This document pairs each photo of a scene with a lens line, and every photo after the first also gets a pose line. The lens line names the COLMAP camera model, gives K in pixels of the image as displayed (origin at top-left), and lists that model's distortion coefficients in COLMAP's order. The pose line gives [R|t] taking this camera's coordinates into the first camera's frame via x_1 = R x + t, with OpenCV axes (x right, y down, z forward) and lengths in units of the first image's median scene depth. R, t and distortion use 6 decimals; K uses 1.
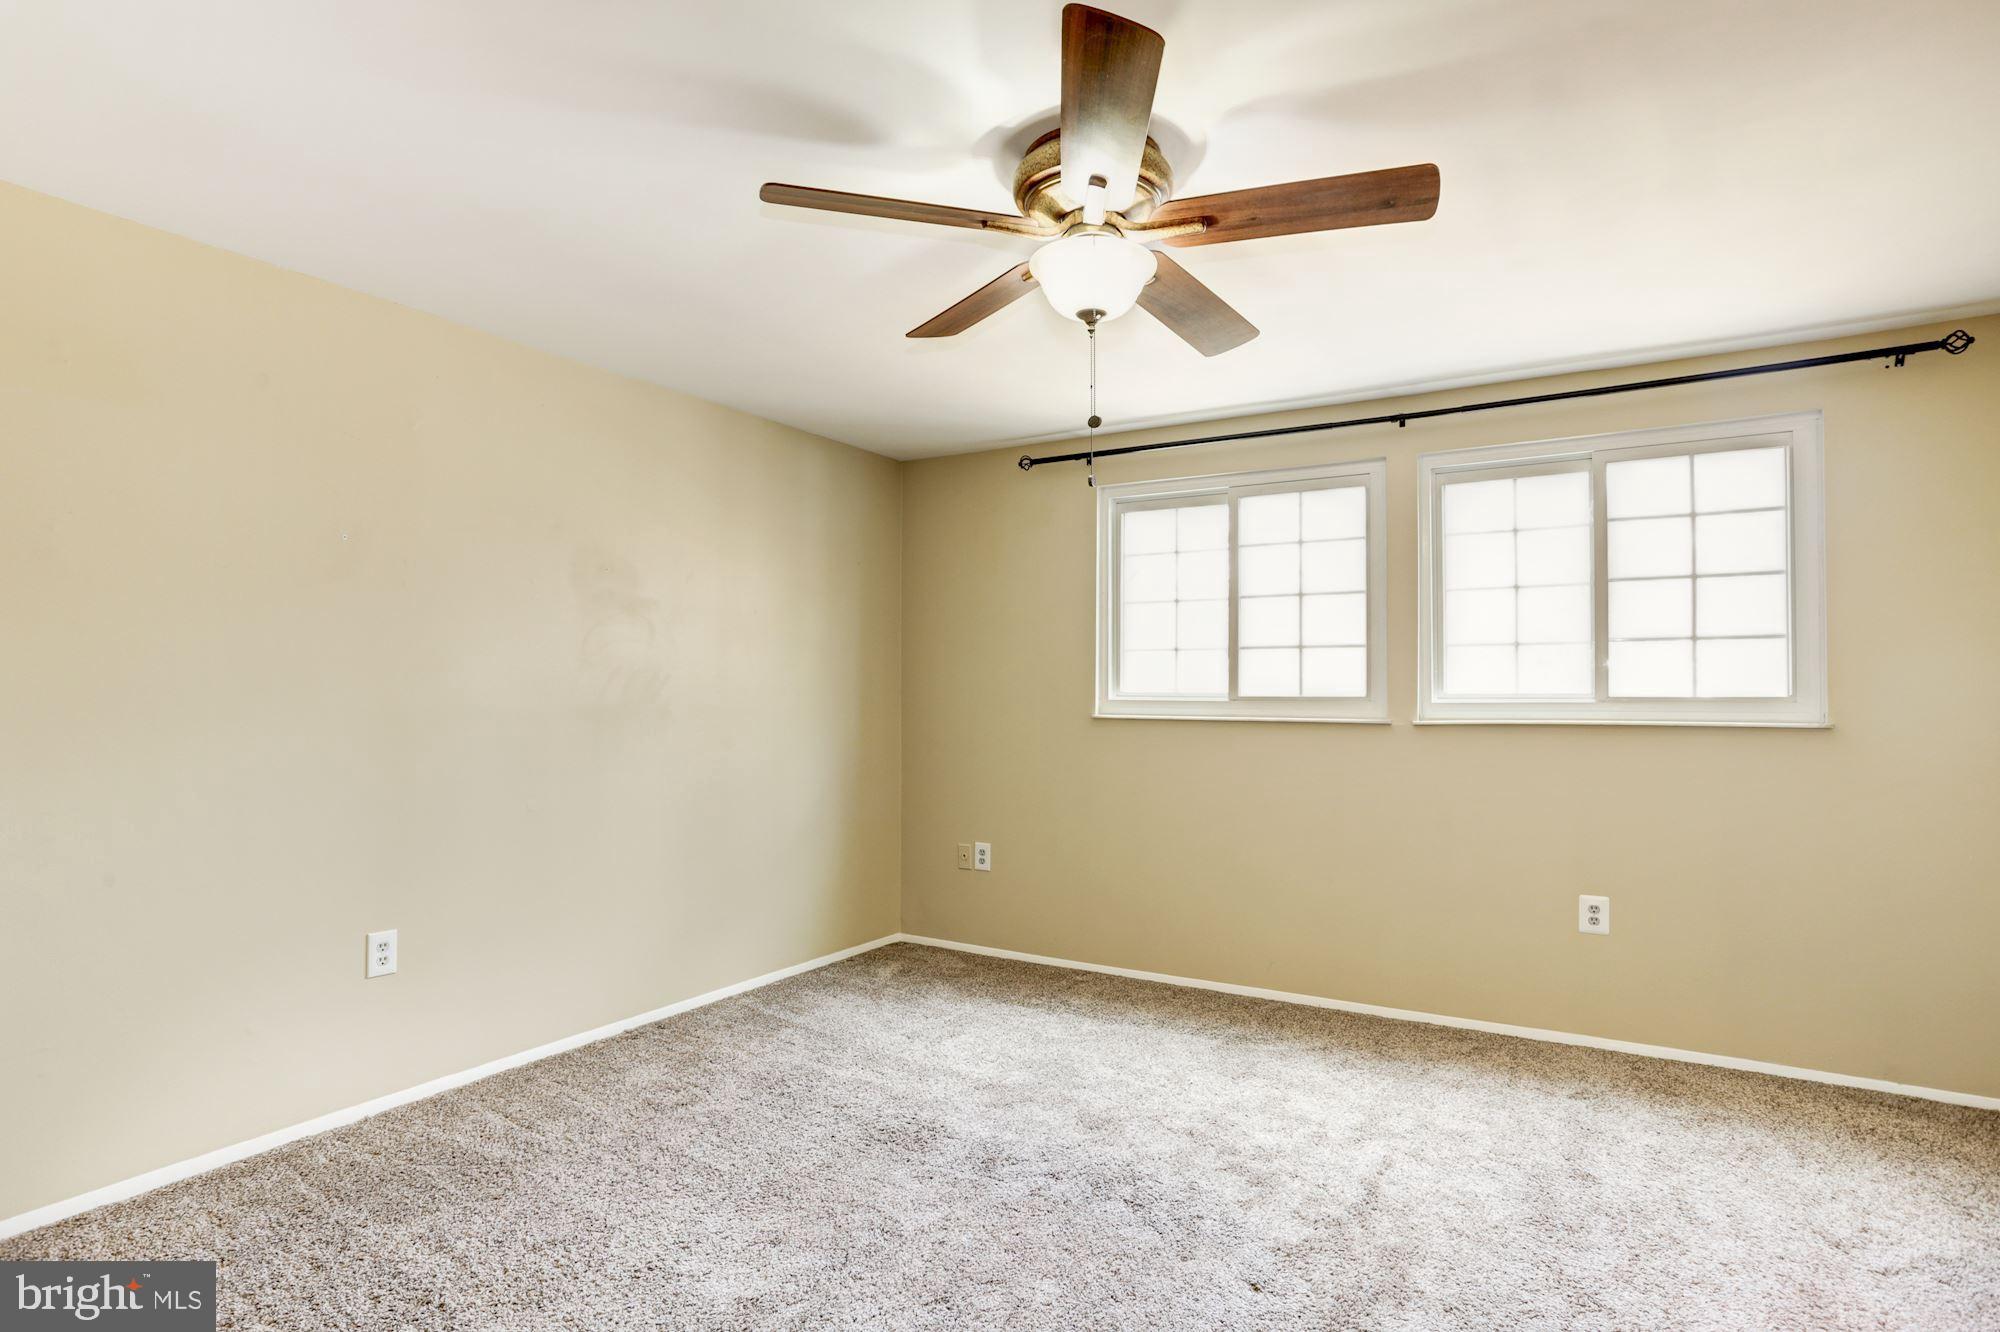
lens RADIAL K [[1029.2, 0, 1009.8], [0, 1029.2, 670.5], [0, 0, 1]] dist [-0.032705, 0.025255]
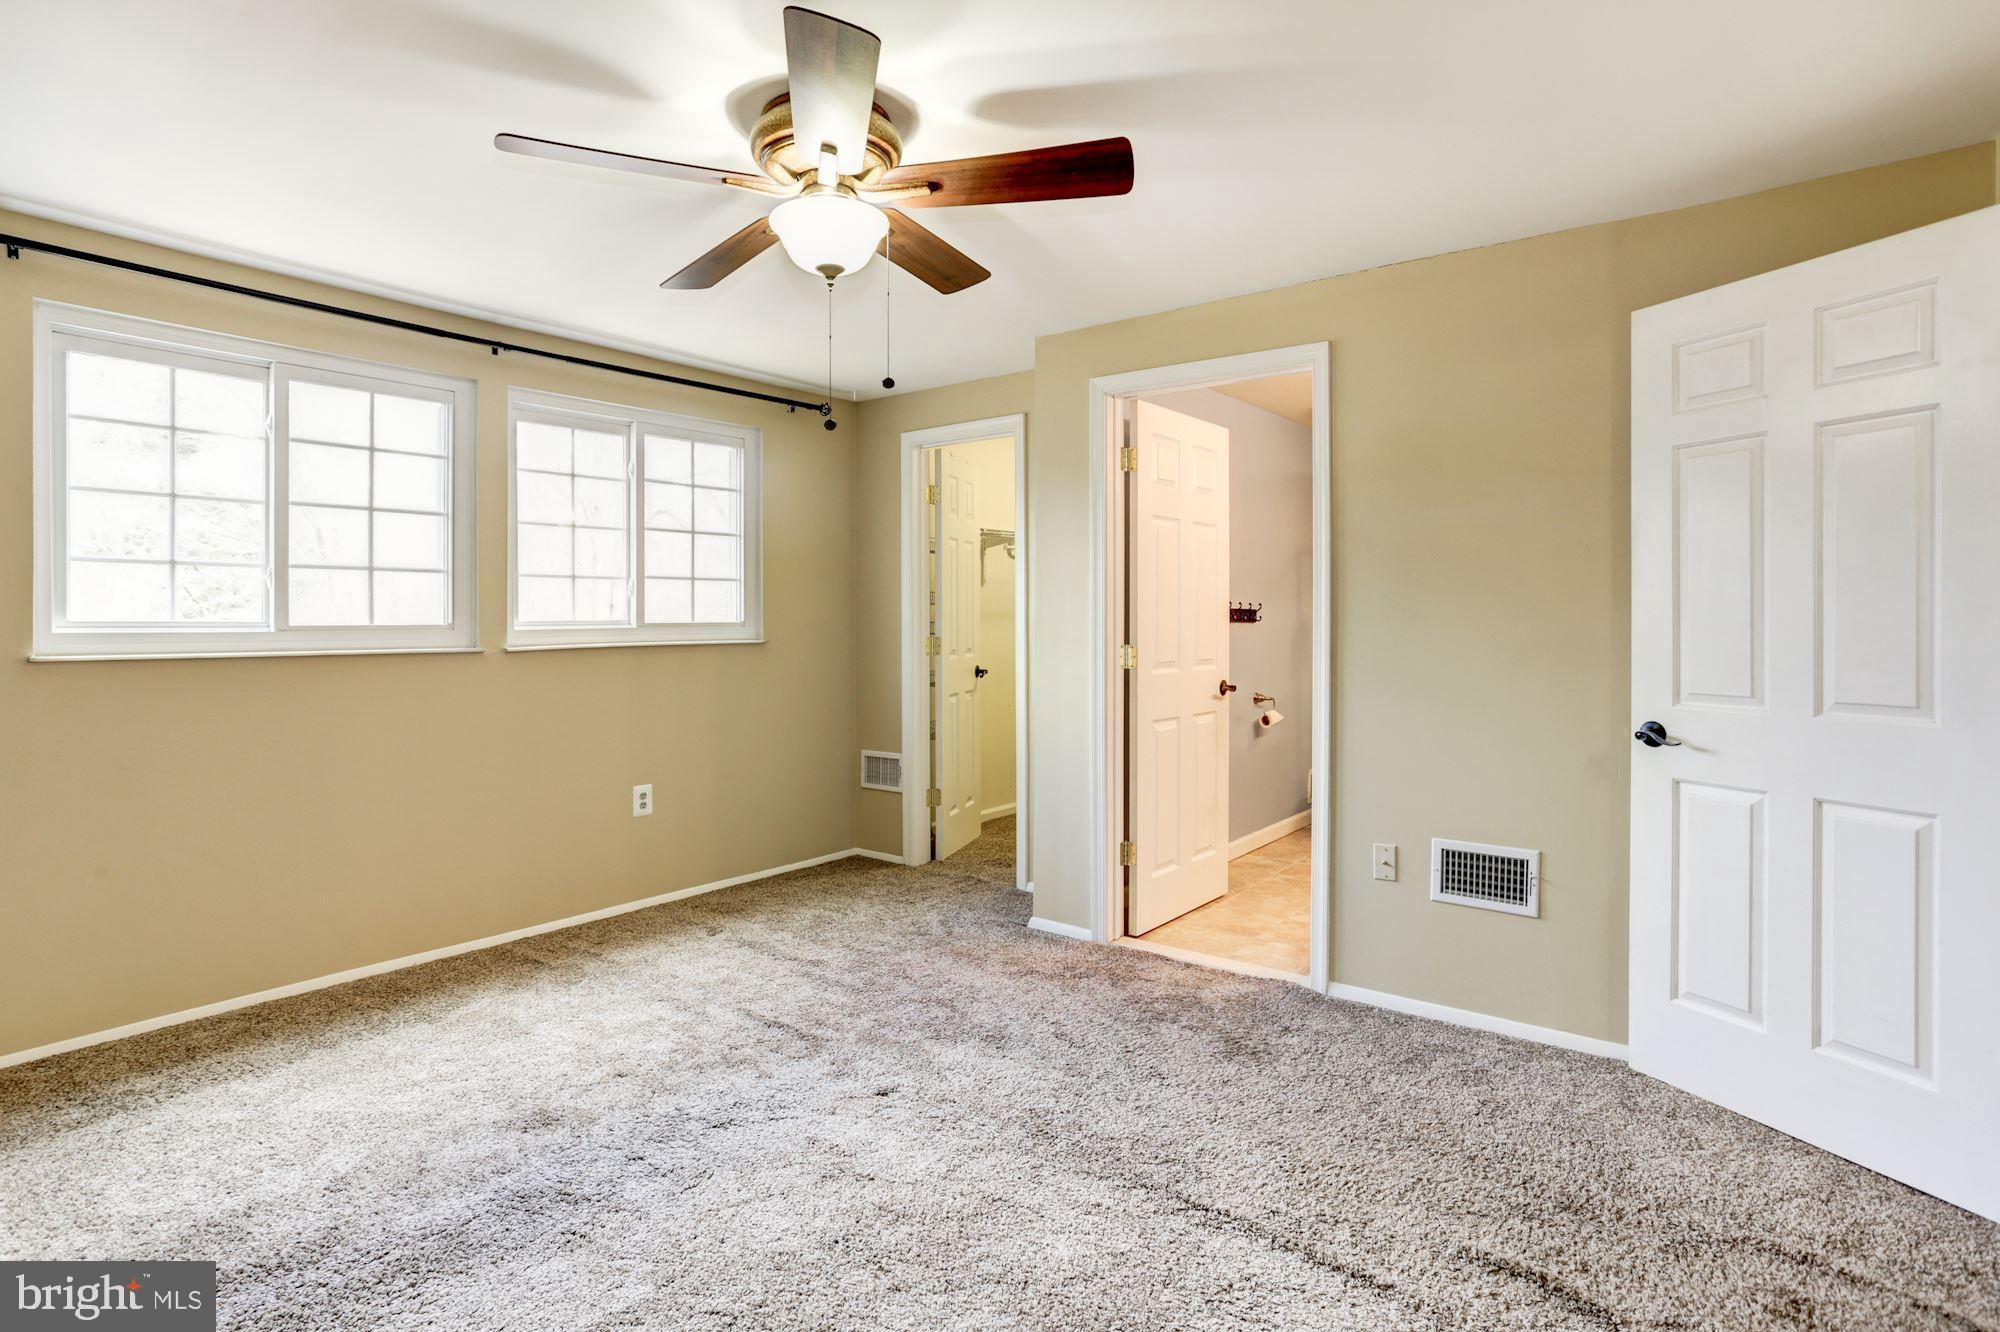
lens RADIAL K [[1029.2, 0, 983.7], [0, 1029.2, 622.4], [0, 0, 1]] dist [-0.032705, 0.025255]
pose [[0.135713, -0.007744, 0.990718, -0.591055], [-0.020776, 0.999727, 0.010661, 0.002855], [-0.990530, -0.022030, 0.135515, 0.426466]]
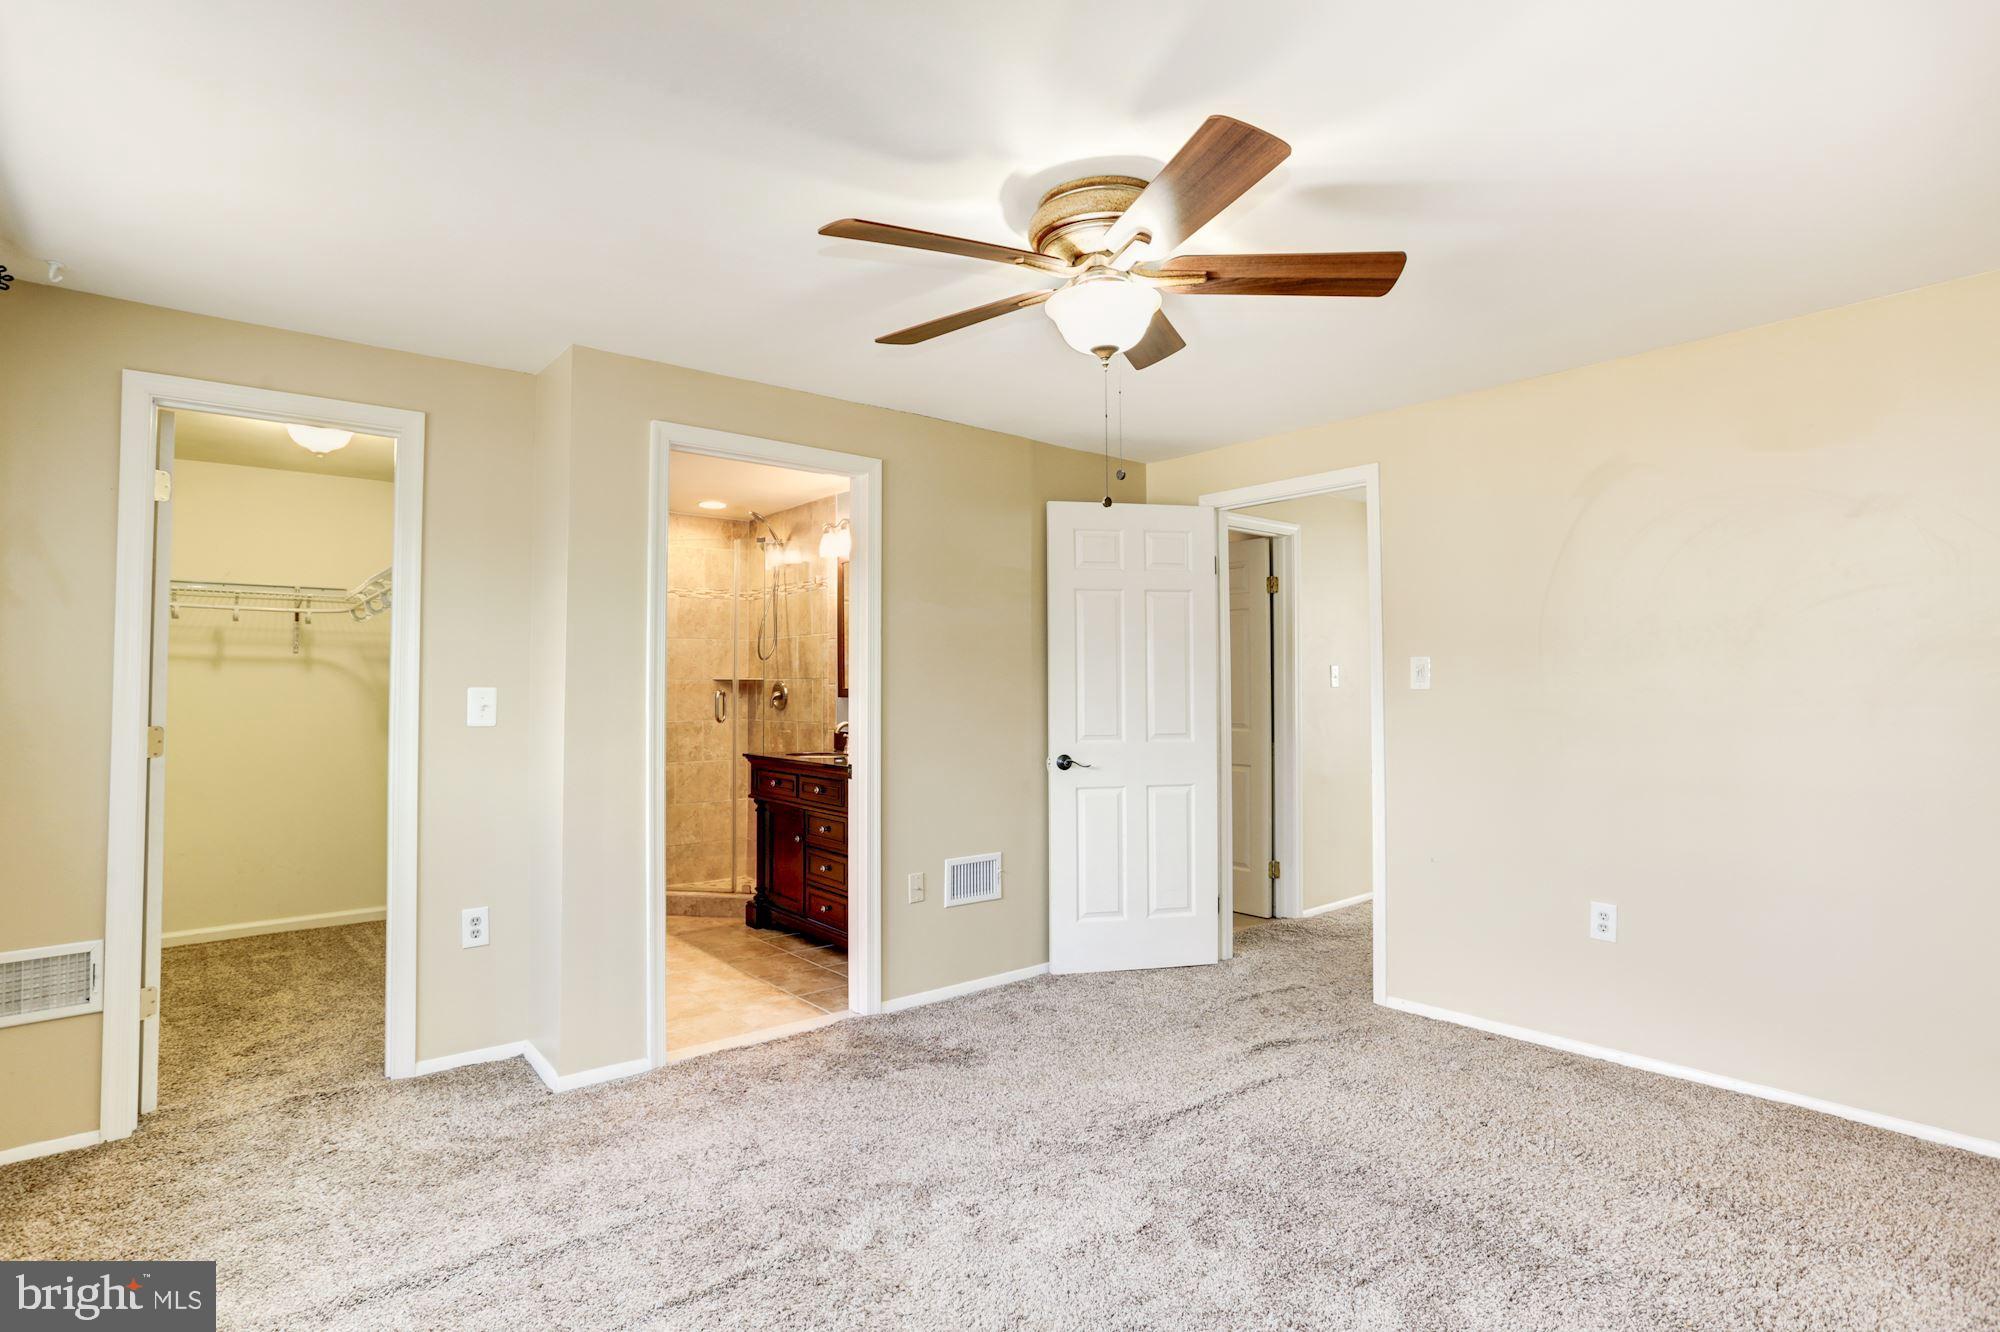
lens RADIAL K [[1029.2, 0, 989.5], [0, 1029.2, 663.3], [0, 0, 1]] dist [-0.032705, 0.025255]
pose [[-0.944315, 0.011056, 0.328857, -0.094953], [-0.004235, 0.998944, -0.045744, 0.021425], [-0.329015, -0.044590, -0.943271, 1.256302]]
